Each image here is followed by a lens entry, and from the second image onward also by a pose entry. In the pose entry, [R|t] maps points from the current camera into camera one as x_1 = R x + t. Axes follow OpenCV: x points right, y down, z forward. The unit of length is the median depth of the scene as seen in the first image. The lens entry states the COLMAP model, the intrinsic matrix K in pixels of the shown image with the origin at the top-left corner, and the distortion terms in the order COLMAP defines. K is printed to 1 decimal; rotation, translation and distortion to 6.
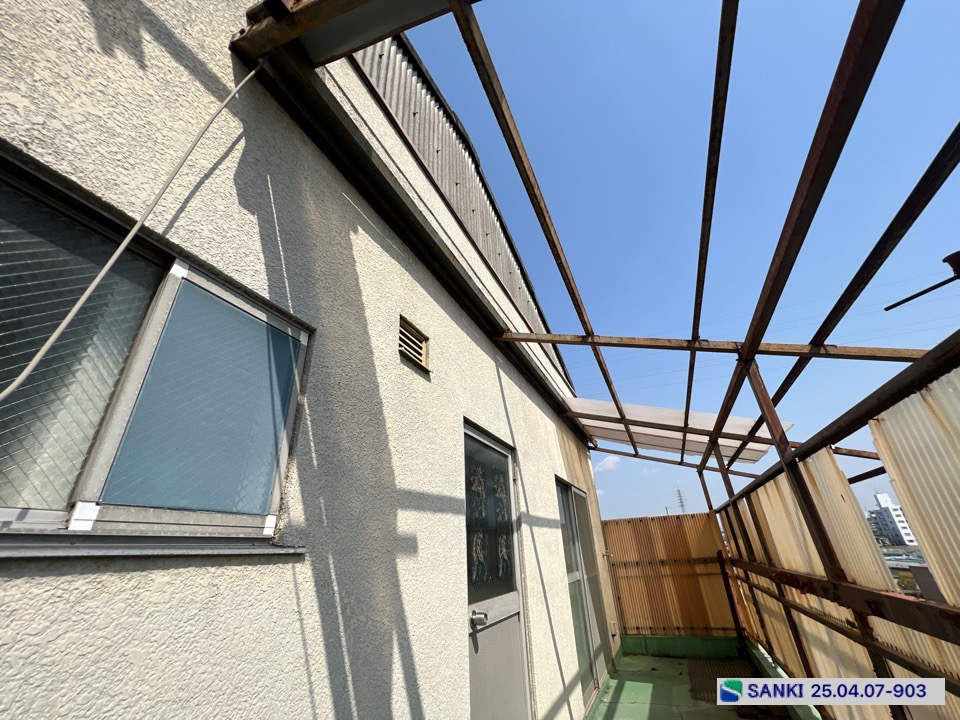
lens RADIAL K [[386.5, 0, 483.9], [0, 386.5, 361.3], [0, 0, 1]] dist [-0.003648, 0.001020]
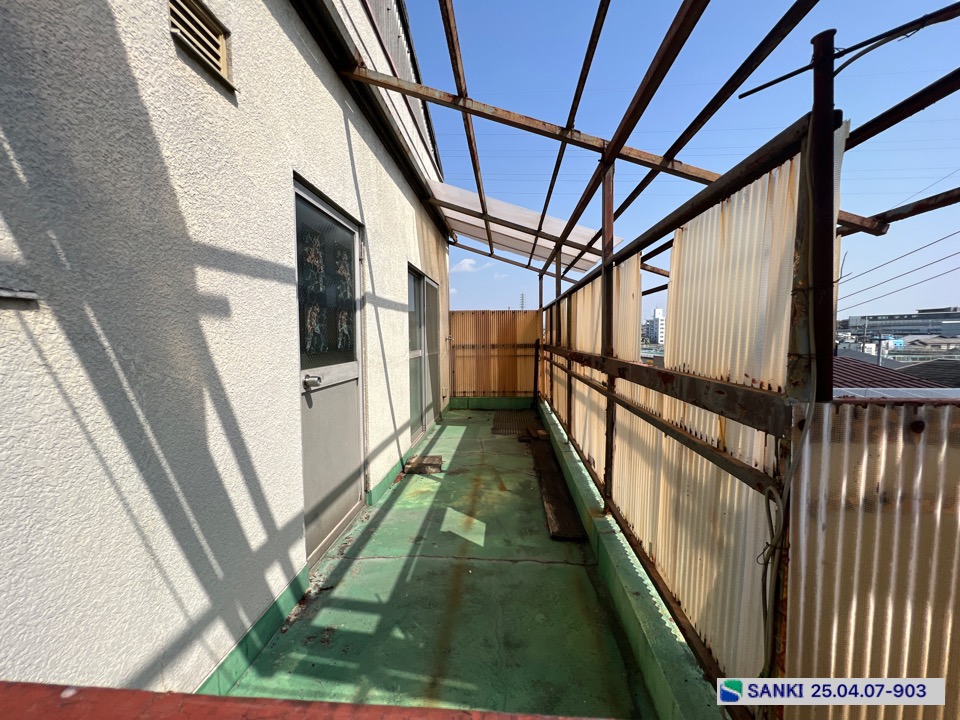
lens RADIAL K [[386.5, 0, 486.5], [0, 386.5, 362.7], [0, 0, 1]] dist [-0.003648, 0.001020]
pose [[0.934264, 0.018510, 0.356101, 0.061571], [-0.193547, 0.865065, 0.462821, 0.054559], [-0.299484, -0.501319, 0.811781, 0.039156]]
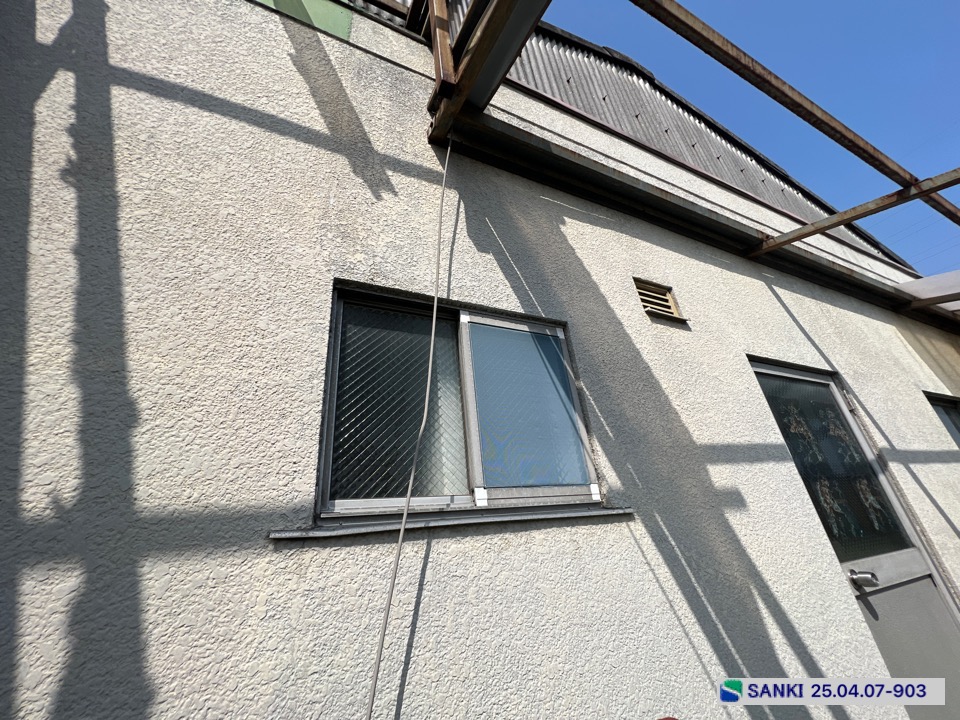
lens RADIAL K [[386.5, 0, 481.9], [0, 386.5, 360.1], [0, 0, 1]] dist [-0.003648, 0.001020]
pose [[0.756305, -0.313064, -0.574451, -0.011366], [0.344711, 0.936989, -0.056802, -0.000687], [0.556037, -0.155059, 0.816566, -0.051997]]
